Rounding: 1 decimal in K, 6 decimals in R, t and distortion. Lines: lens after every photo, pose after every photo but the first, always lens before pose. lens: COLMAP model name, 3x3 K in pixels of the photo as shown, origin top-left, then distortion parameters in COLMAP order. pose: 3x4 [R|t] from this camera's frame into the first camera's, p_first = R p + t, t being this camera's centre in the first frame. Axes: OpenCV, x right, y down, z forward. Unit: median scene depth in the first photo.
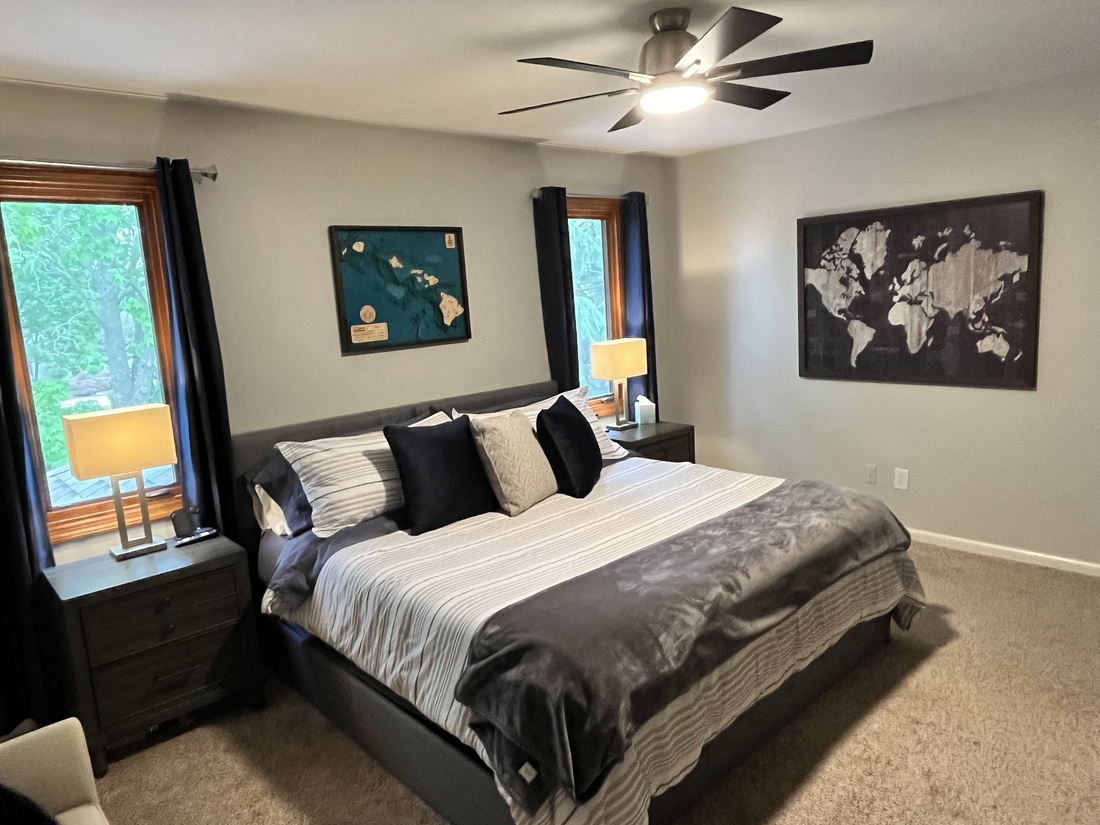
lens RADIAL K [[734.3, 0, 547.9], [0, 734.3, 409.7], [0, 0, 1]] dist [-0.008746, -0.001105]
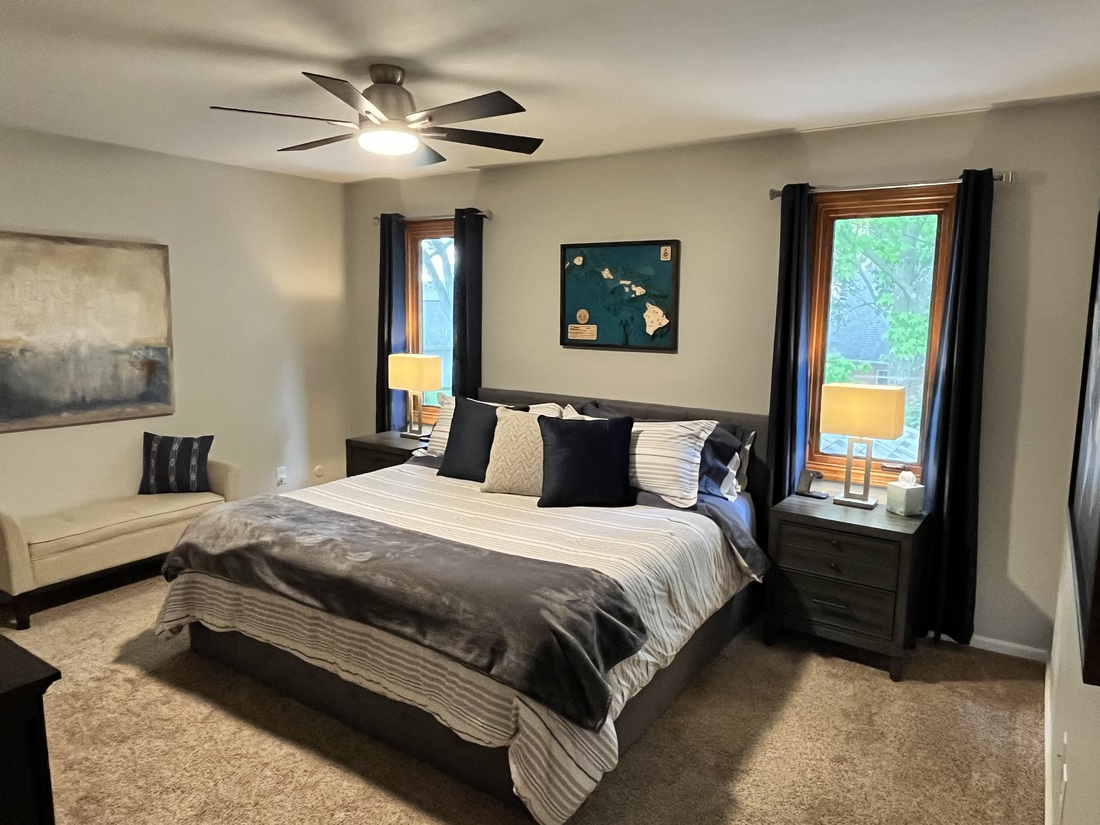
lens RADIAL K [[734.3, 0, 547.9], [0, 734.3, 409.7], [0, 0, 1]] dist [-0.008746, -0.001105]
pose [[0.232477, 0.205217, -0.950705, 0.891253], [-0.181401, 0.969483, 0.164912, -0.165394], [0.955535, 0.134121, 0.262609, 0.632399]]
